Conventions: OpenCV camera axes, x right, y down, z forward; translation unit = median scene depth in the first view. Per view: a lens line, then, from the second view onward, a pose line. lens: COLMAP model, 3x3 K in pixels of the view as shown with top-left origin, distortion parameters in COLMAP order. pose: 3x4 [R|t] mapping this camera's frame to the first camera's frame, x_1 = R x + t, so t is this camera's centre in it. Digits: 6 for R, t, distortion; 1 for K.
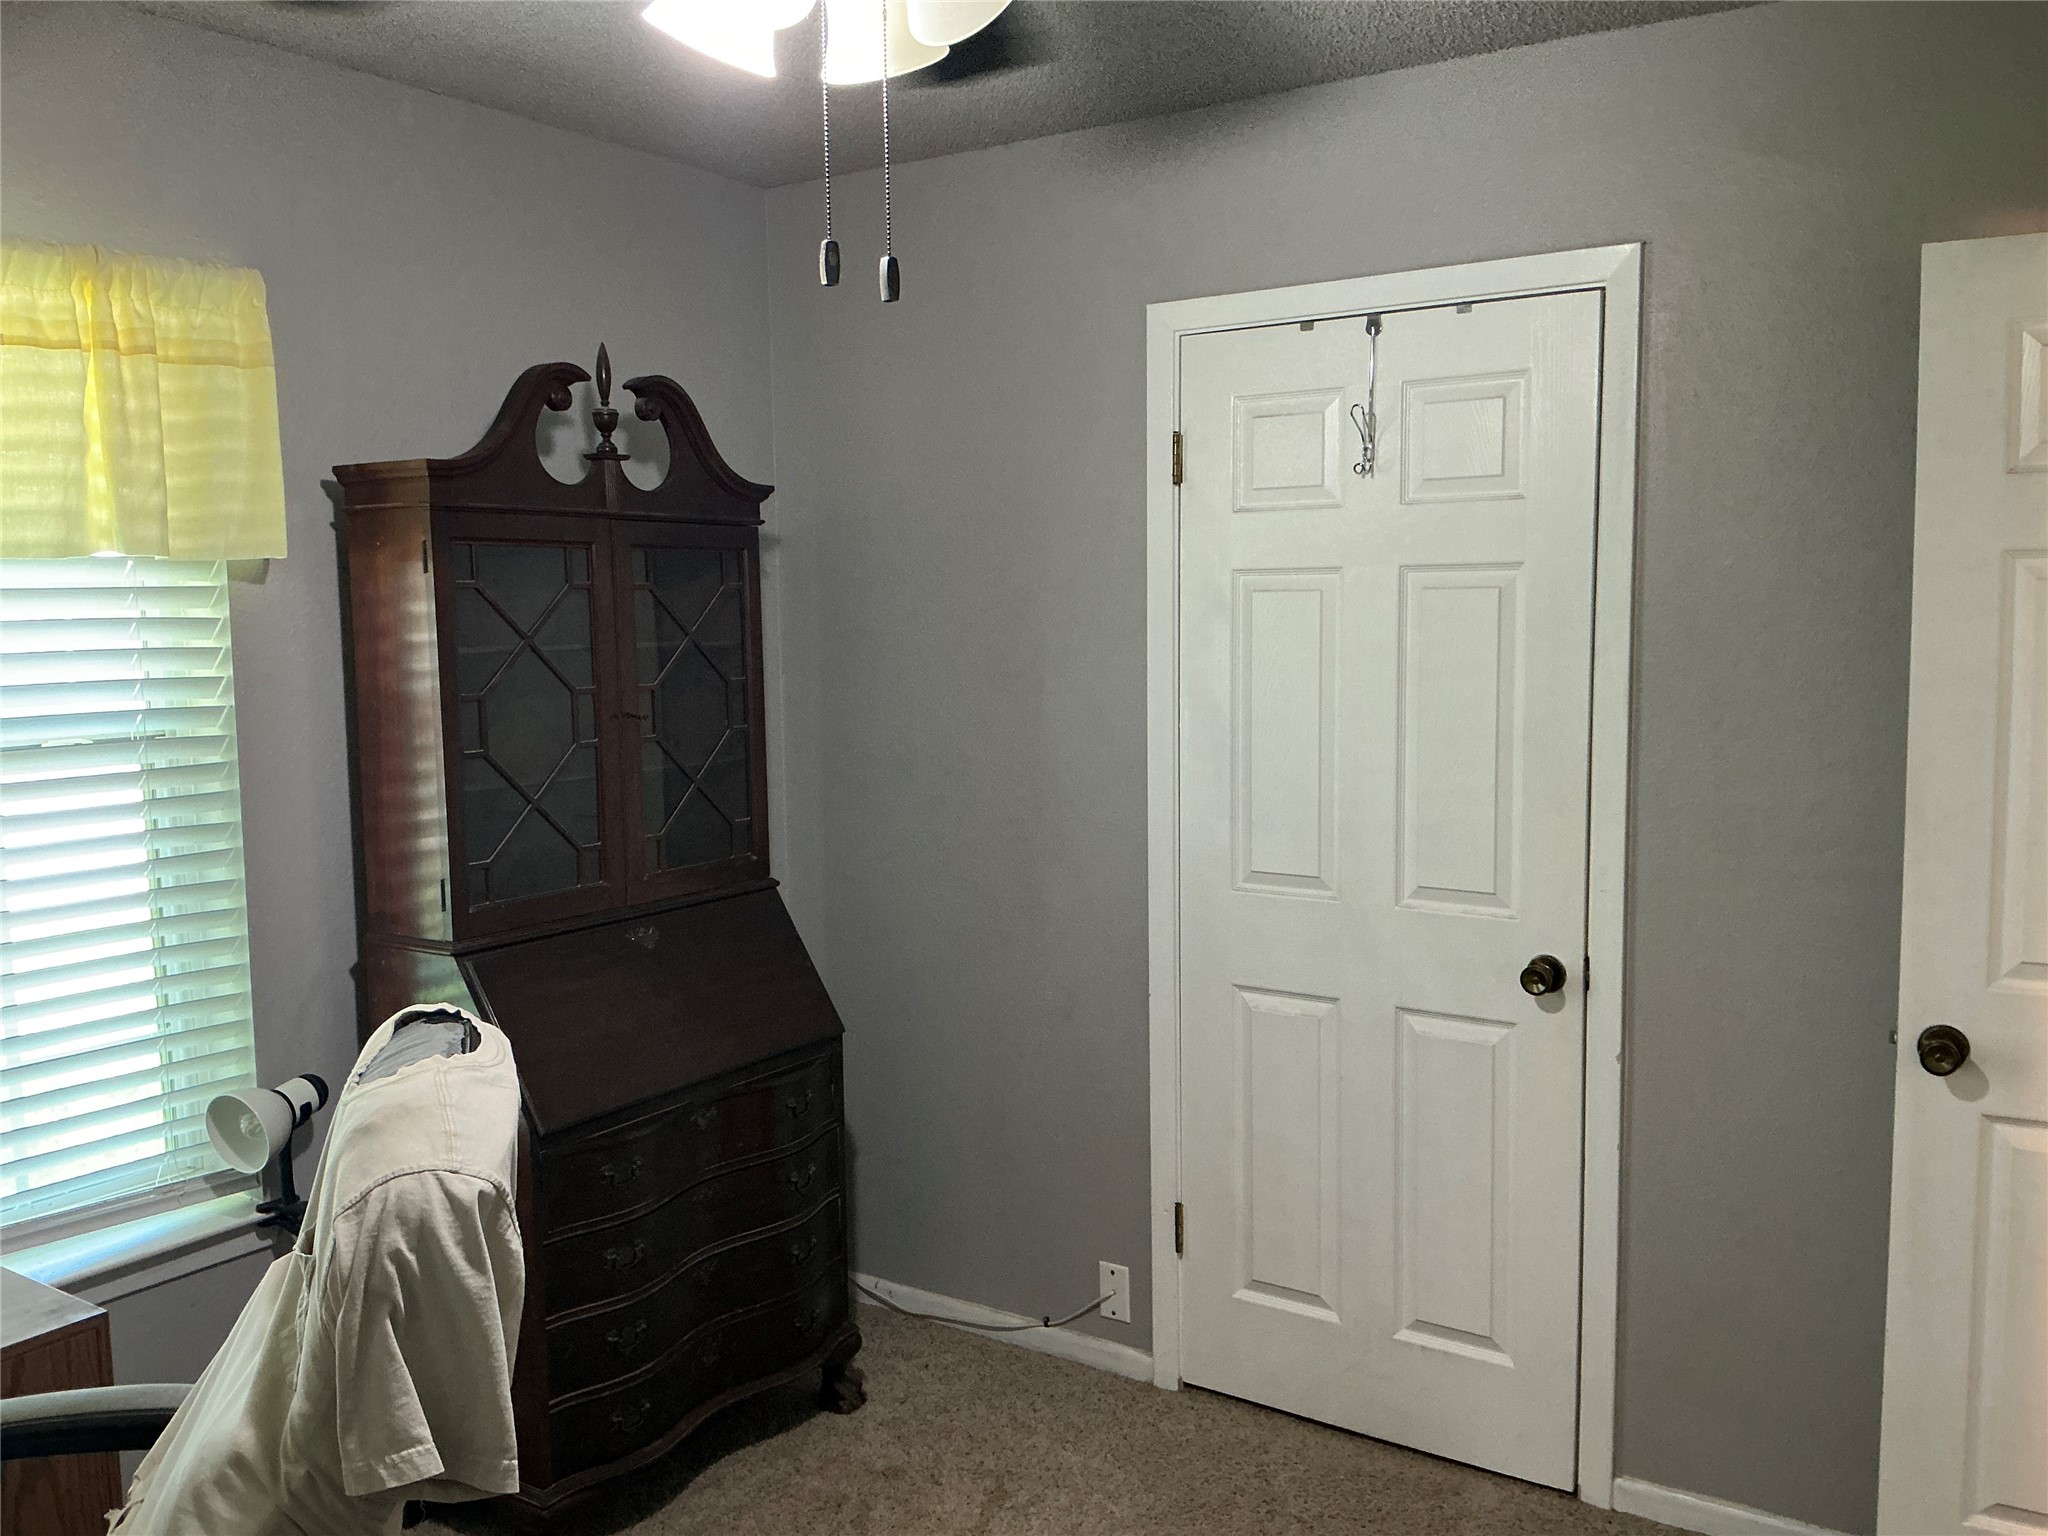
lens RADIAL K [[1701.4, 0, 1020.2], [0, 1701.4, 764.9], [0, 0, 1]] dist [0.150166, -0.305326]
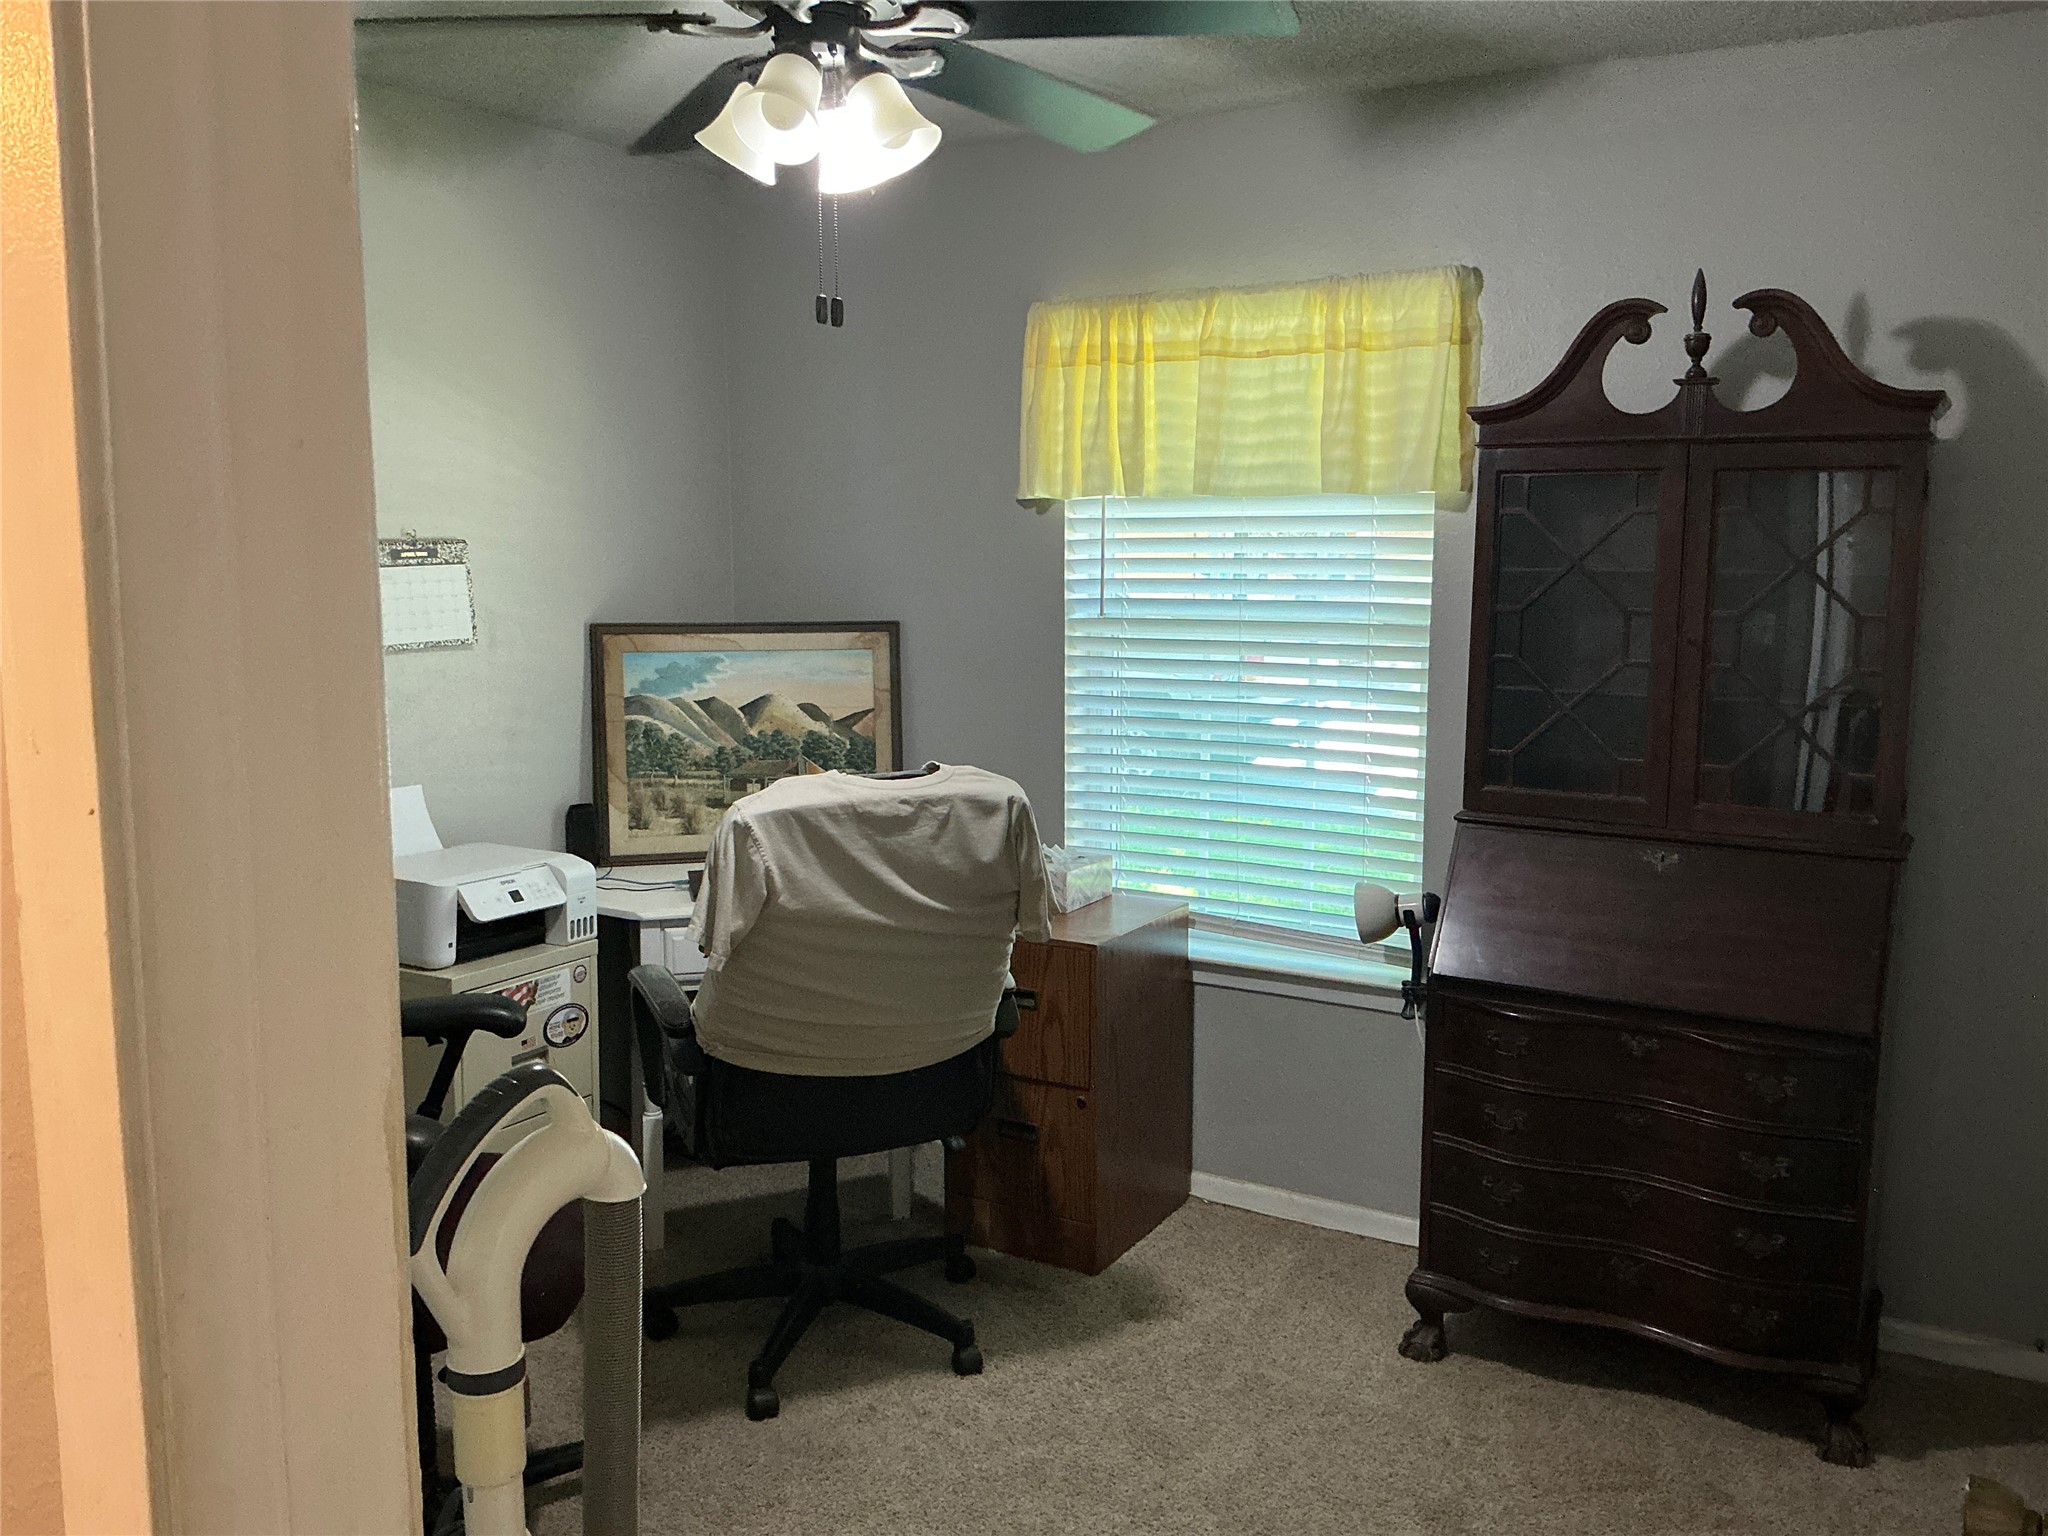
lens RADIAL K [[1701.4, 0, 1020.2], [0, 1701.4, 764.9], [0, 0, 1]] dist [0.150166, -0.305326]
pose [[0.056003, 0.147430, -0.987486, 0.801482], [-0.094609, 0.985371, 0.141749, -0.067036], [0.993938, 0.085486, 0.069132, 0.582227]]
